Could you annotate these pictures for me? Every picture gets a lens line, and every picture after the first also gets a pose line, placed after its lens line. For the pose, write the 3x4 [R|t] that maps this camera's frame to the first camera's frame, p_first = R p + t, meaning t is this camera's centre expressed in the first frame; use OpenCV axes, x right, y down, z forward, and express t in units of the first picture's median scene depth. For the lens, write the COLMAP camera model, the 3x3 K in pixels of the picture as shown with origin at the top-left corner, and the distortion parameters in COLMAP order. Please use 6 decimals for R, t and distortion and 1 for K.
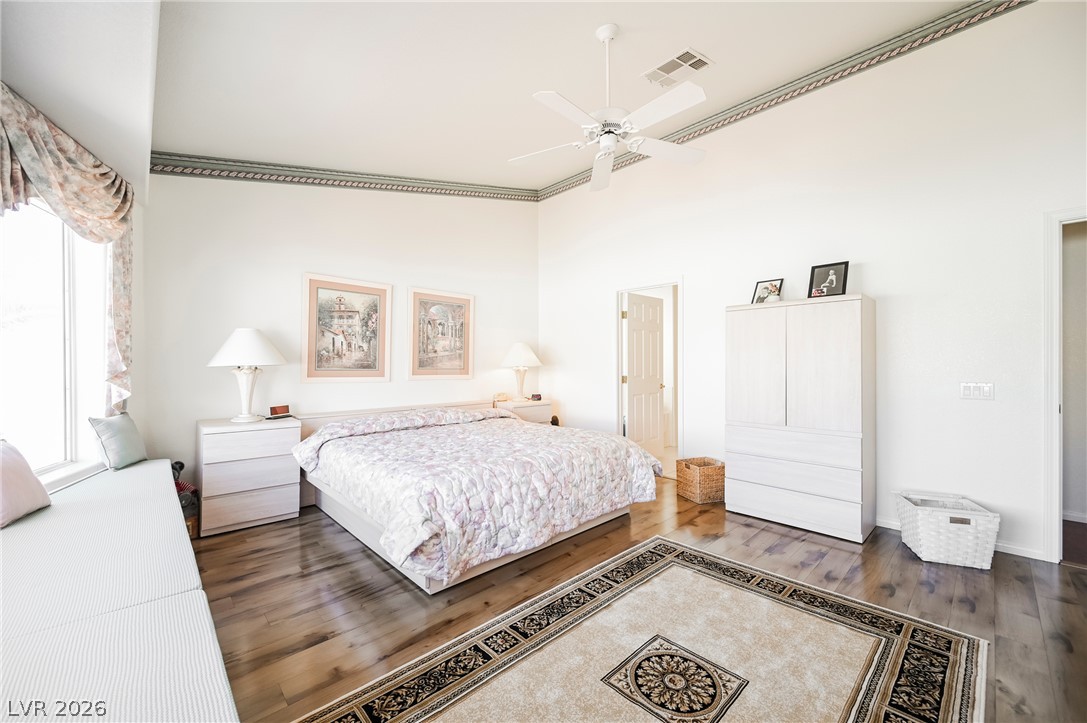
lens RADIAL K [[426.7, 0, 542.7], [0, 426.7, 364.4], [0, 0, 1]] dist [0.000690, 0.000261]
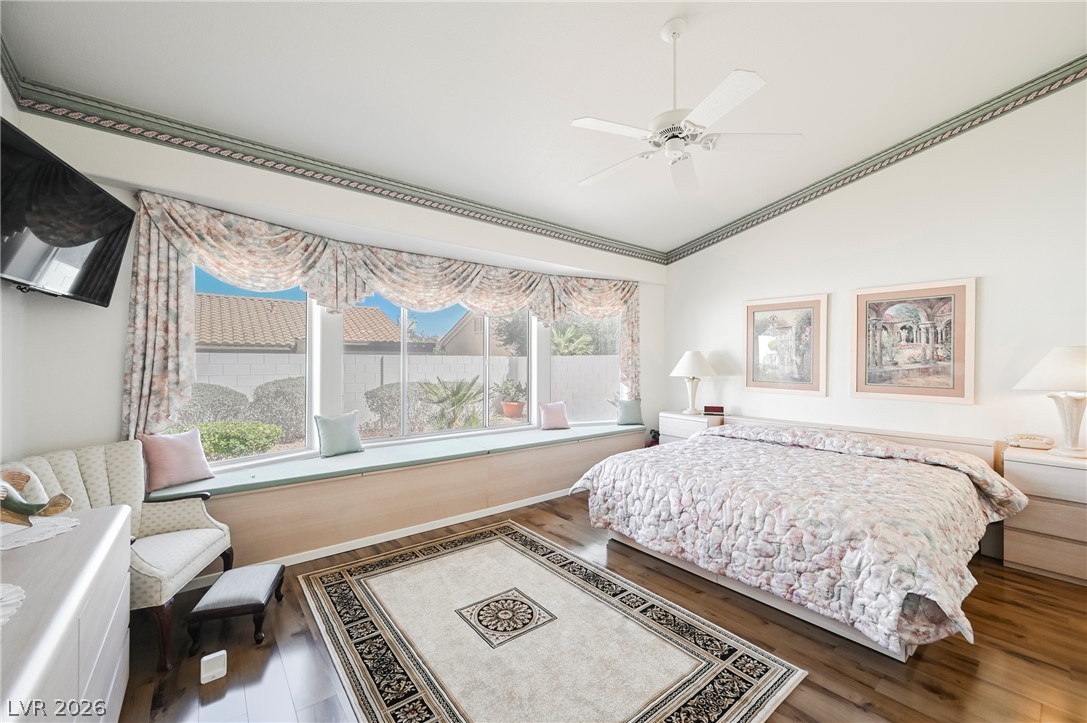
lens RADIAL K [[426.7, 0, 543.0], [0, 426.7, 360.6], [0, 0, 1]] dist [0.000690, 0.000261]
pose [[-0.085121, -0.004004, -0.996363, 0.910926], [-0.004876, 0.999982, -0.003602, -0.046911], [0.996359, 0.004552, -0.085139, 0.663958]]
